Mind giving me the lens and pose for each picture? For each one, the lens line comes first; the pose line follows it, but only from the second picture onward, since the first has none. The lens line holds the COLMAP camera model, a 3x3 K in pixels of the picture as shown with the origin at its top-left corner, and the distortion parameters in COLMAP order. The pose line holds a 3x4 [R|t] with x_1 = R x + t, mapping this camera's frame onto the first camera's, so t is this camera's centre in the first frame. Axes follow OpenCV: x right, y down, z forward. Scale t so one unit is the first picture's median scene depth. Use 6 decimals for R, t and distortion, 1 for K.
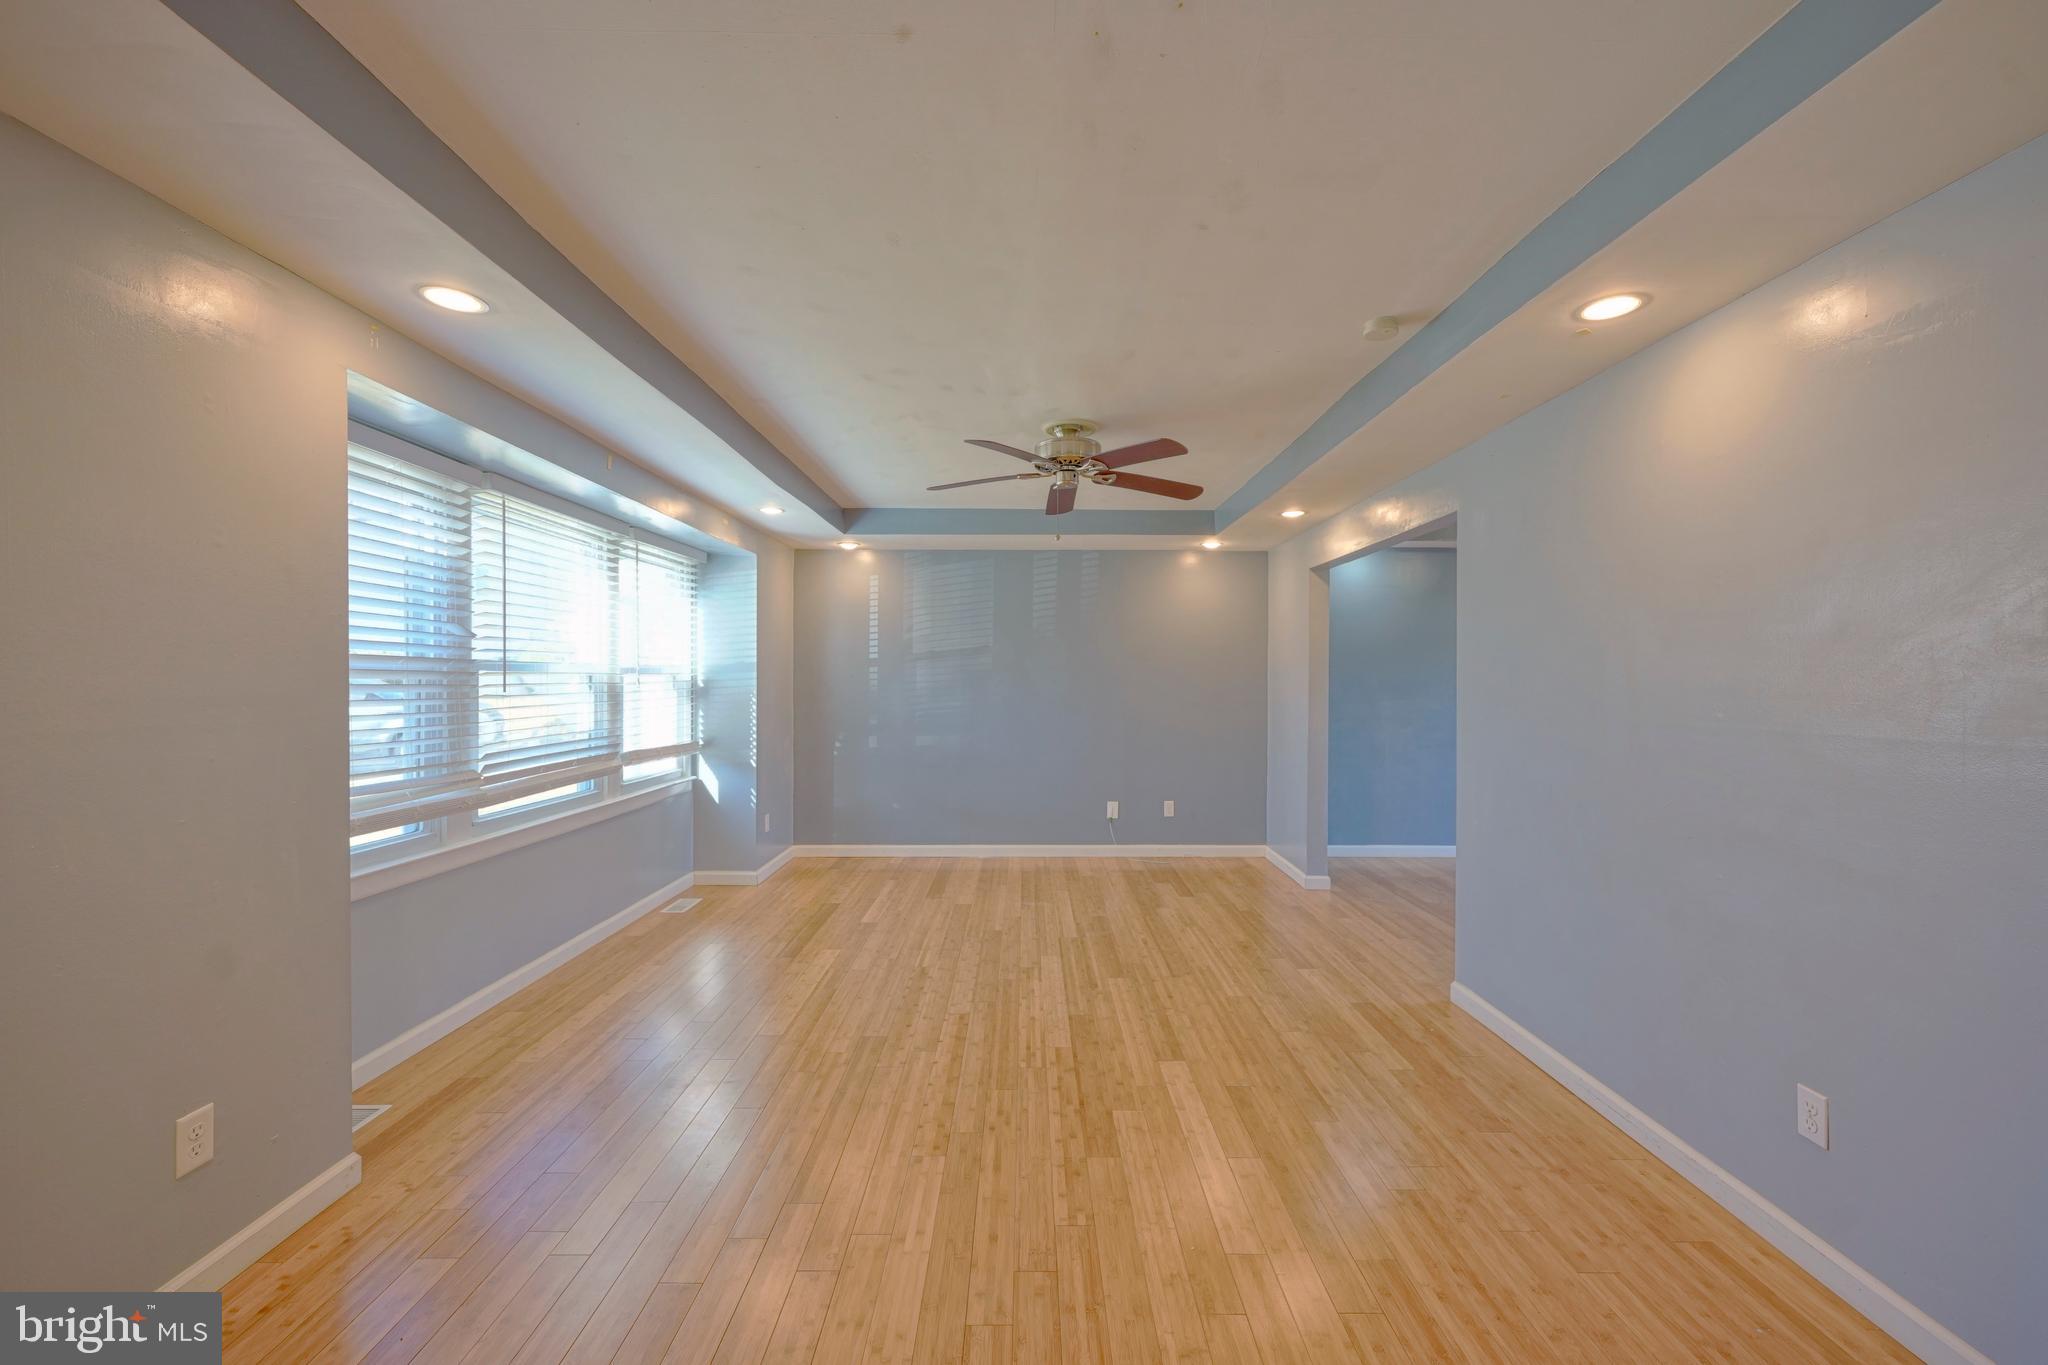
lens RADIAL K [[823.7, 0, 1028.8], [0, 823.7, 675.0], [0, 0, 1]] dist [0.002576, -0.000937]
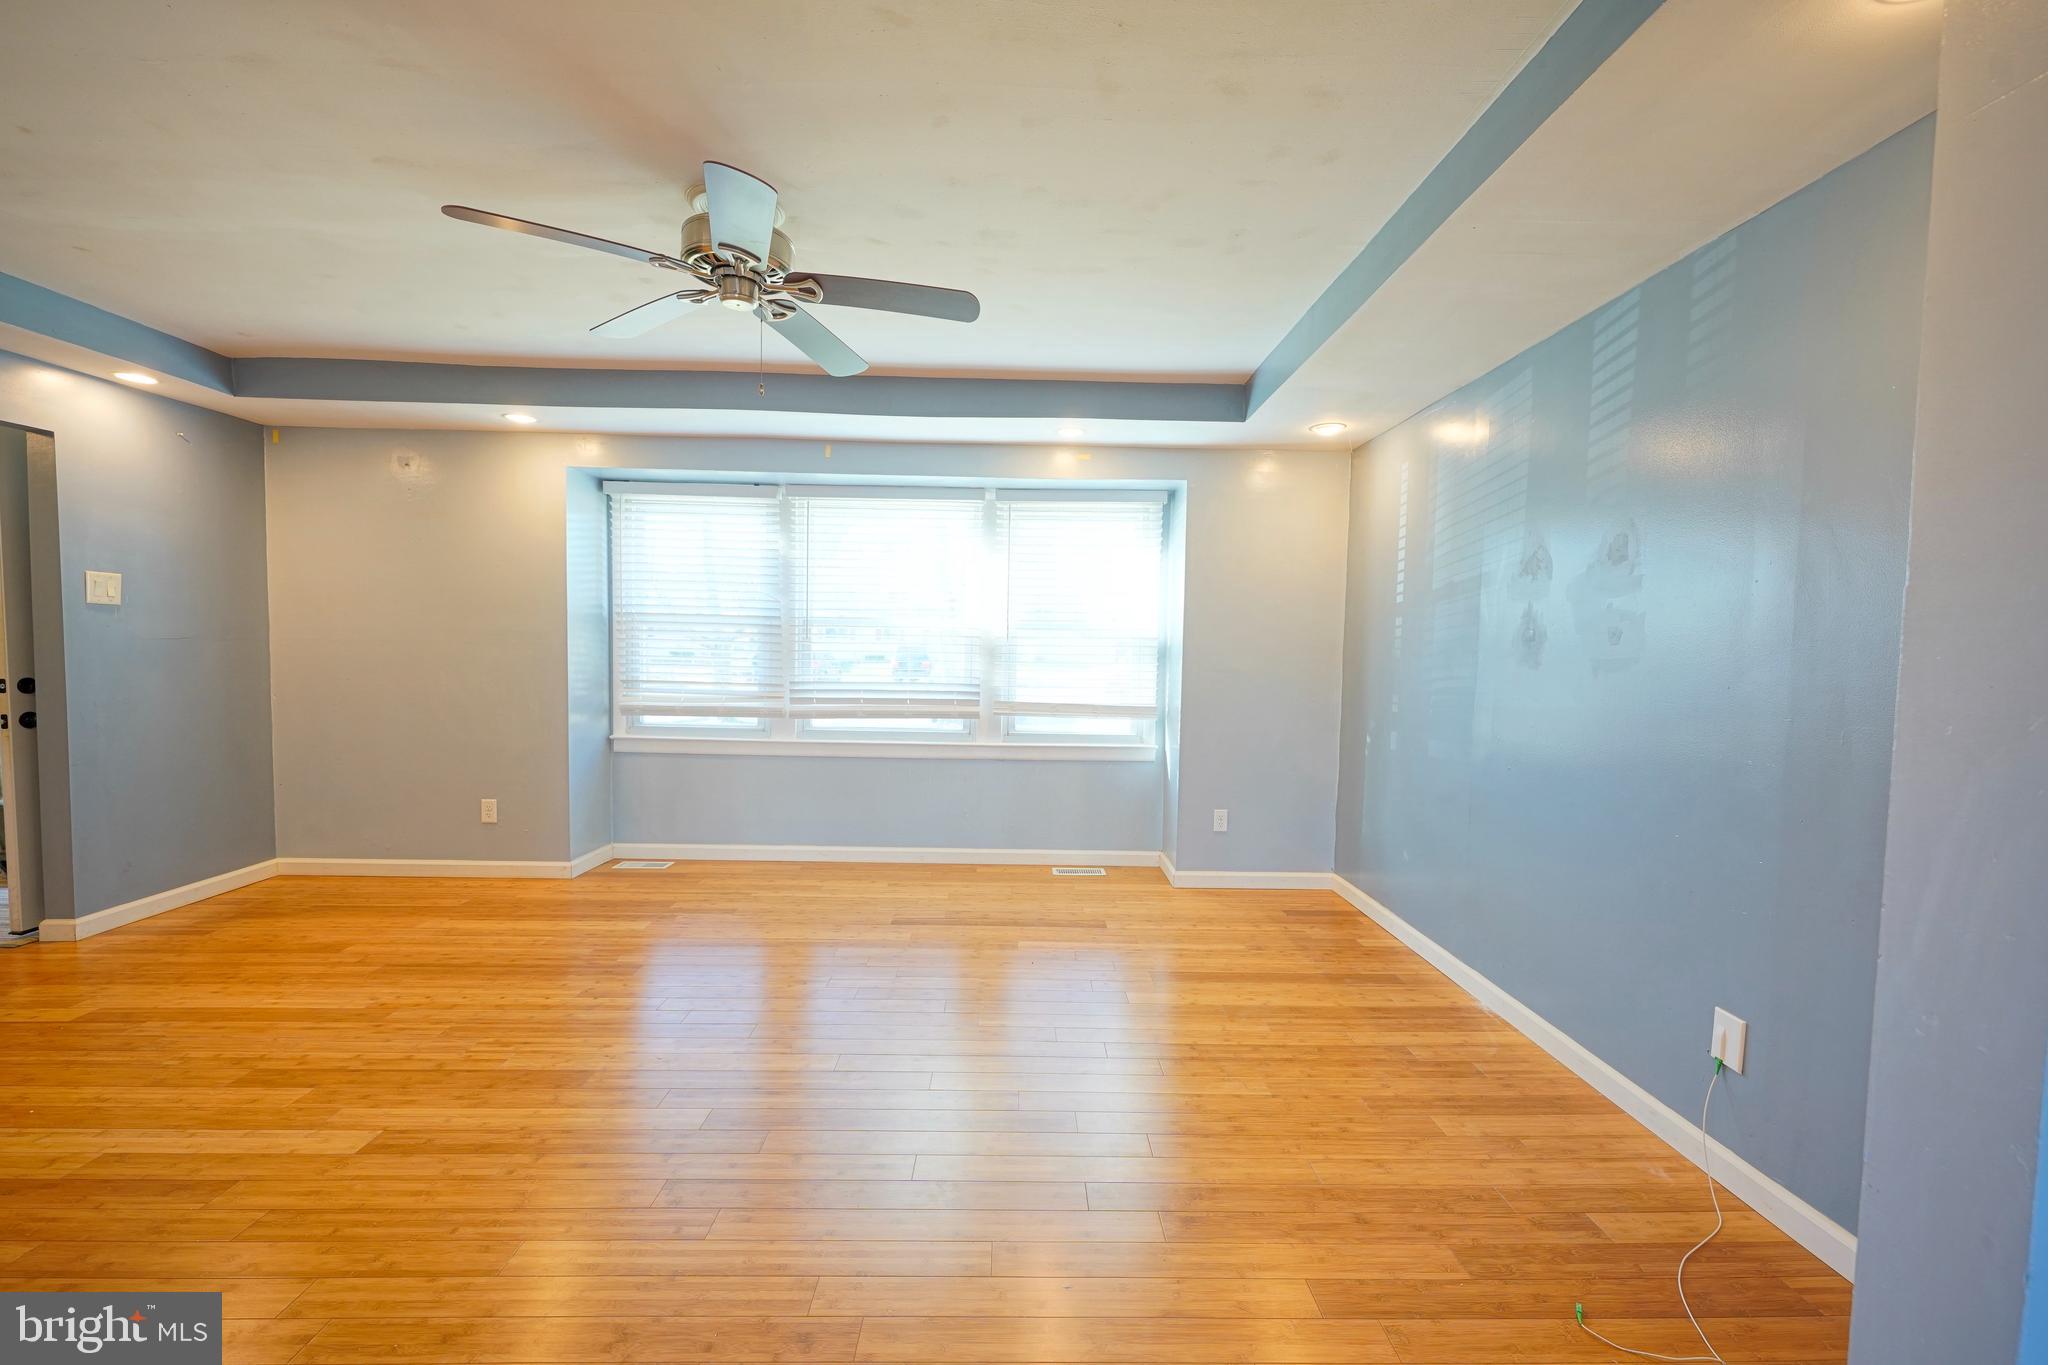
lens RADIAL K [[823.7, 0, 1043.9], [0, 823.7, 689.3], [0, 0, 1]] dist [0.002576, -0.000937]
pose [[0.024476, 0.049041, -0.998497, 0.858188], [-0.014812, 0.998704, 0.048688, 0.035451], [0.999591, 0.013598, 0.025171, 1.524452]]
